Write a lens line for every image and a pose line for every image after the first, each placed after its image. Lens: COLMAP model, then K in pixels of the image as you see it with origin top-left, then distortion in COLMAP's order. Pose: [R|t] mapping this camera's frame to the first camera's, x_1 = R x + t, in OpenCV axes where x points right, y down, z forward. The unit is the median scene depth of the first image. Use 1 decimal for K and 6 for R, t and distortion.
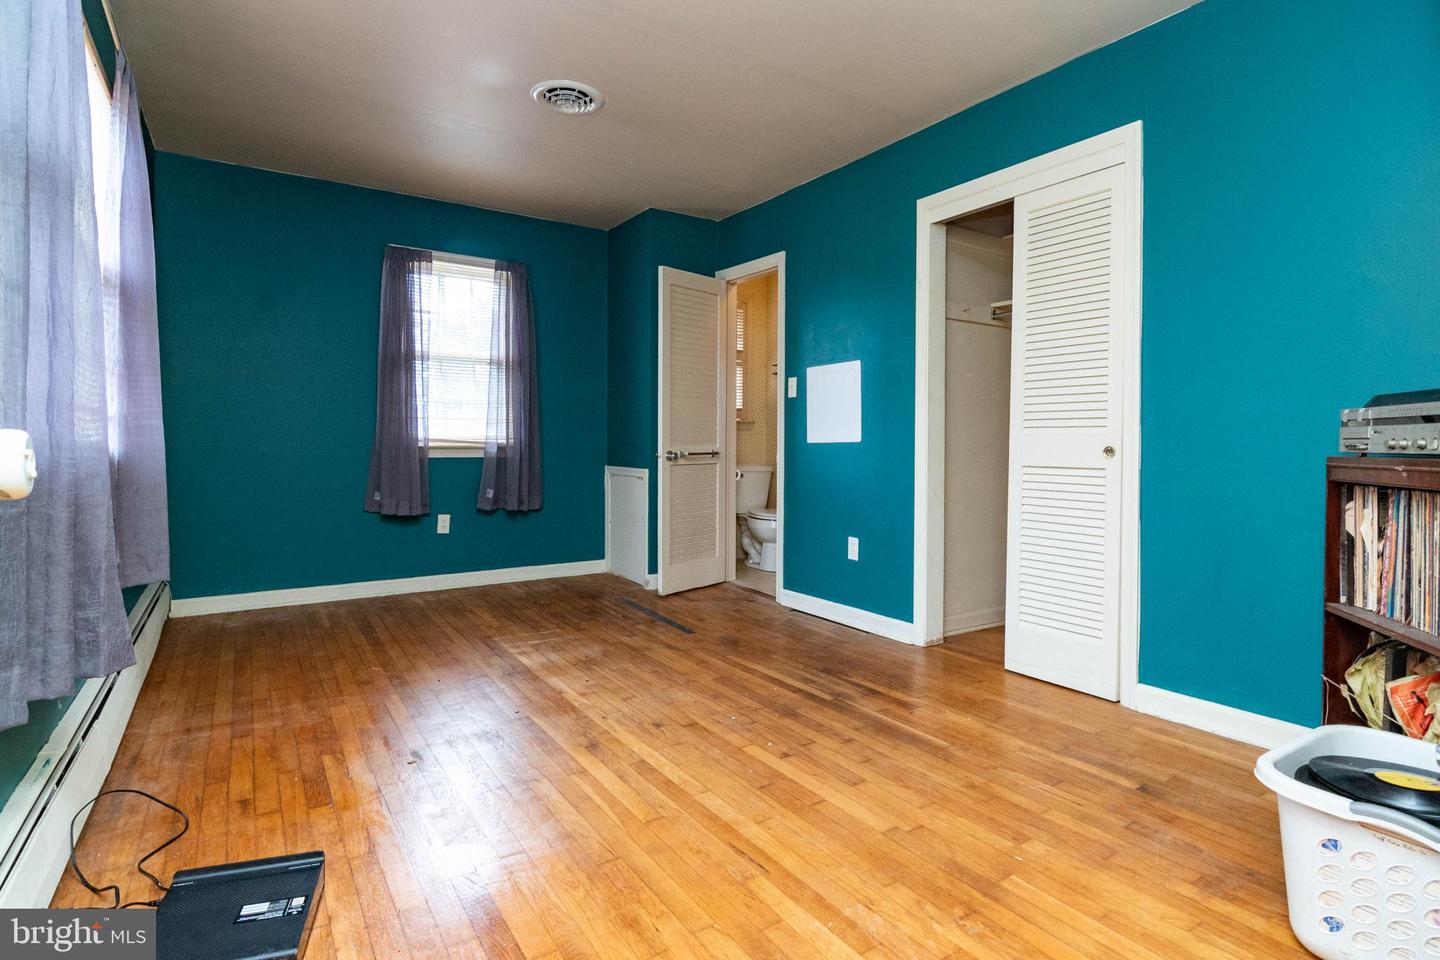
lens RADIAL K [[723.4, 0, 719.4], [0, 723.4, 484.1], [0, 0, 1]] dist [-0.010877, -0.000256]
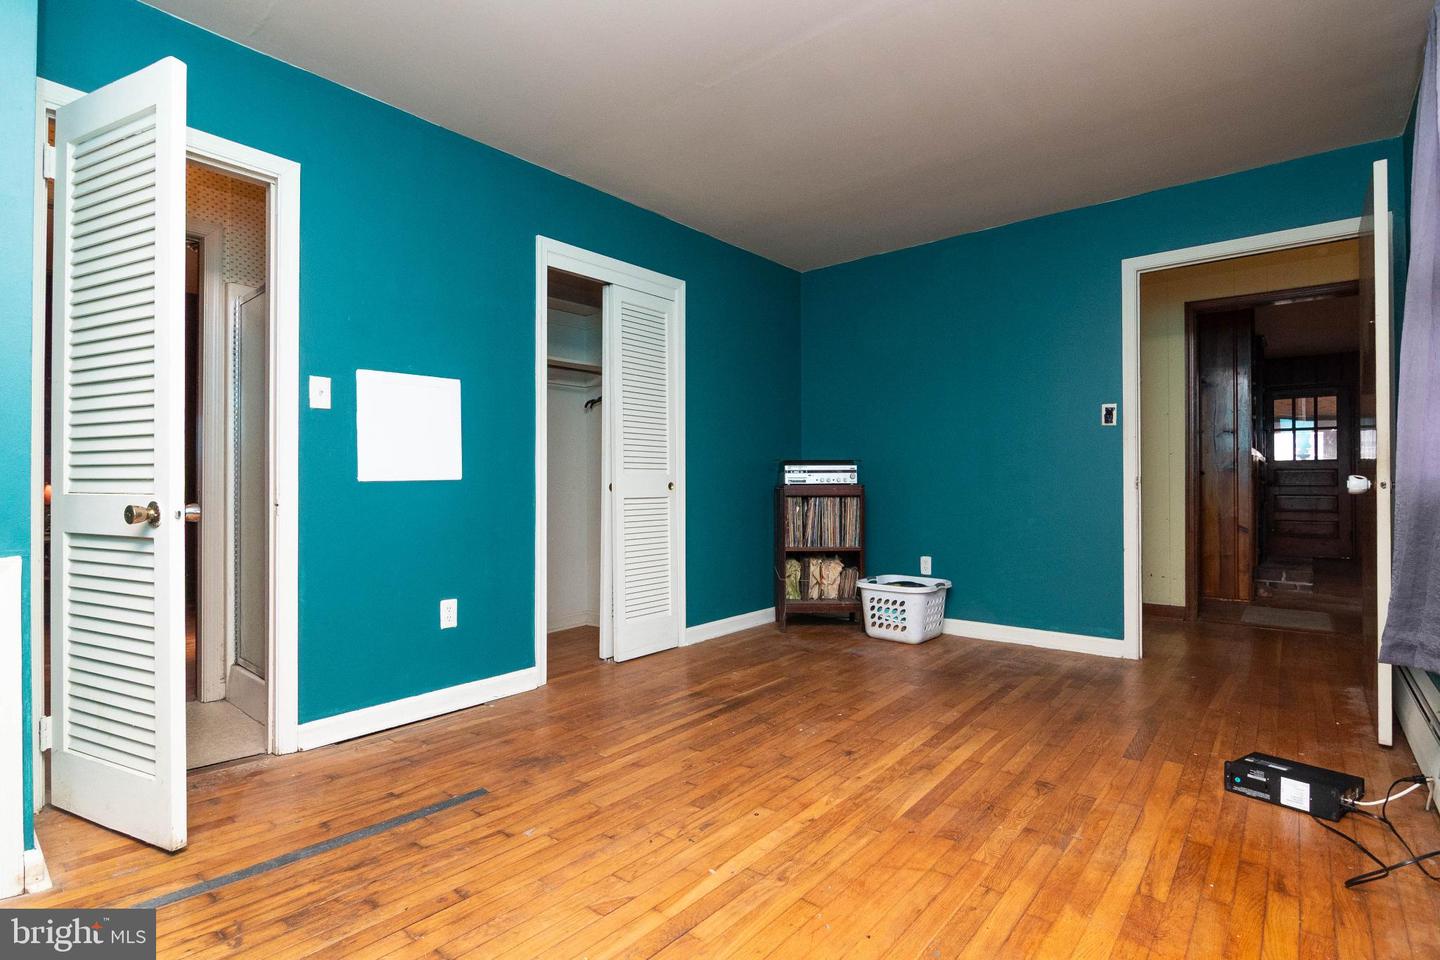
lens RADIAL K [[691.0, 0, 720.4], [0, 691.0, 477.6], [0, 0, 1]] dist [-0.002920, -0.001205]
pose [[-0.286973, 0.004174, 0.957930, -0.872248], [0.056137, 0.998345, 0.012467, -0.072505], [-0.956293, 0.057352, -0.286732, 1.279936]]
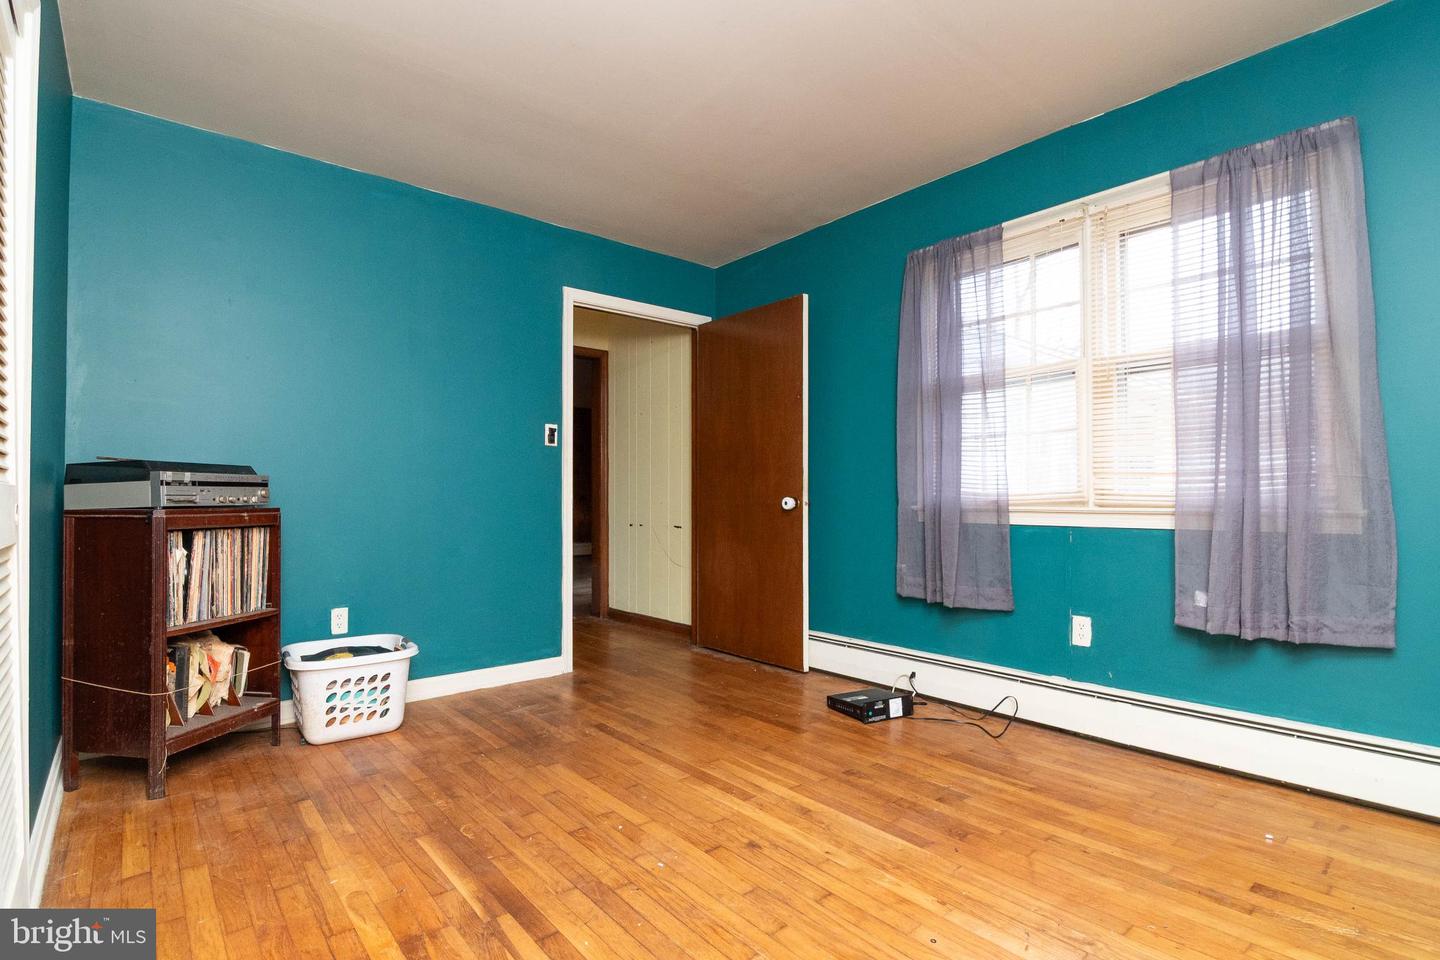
lens RADIAL K [[703.8, 0, 715.4], [0, 703.8, 491.4], [0, 0, 1]] dist [-0.001062, -0.000183]
pose [[-0.993950, -0.002331, -0.109810, 0.040683], [-0.007269, 0.998979, 0.044587, -0.089266], [0.109594, 0.045116, -0.992952, 1.574420]]
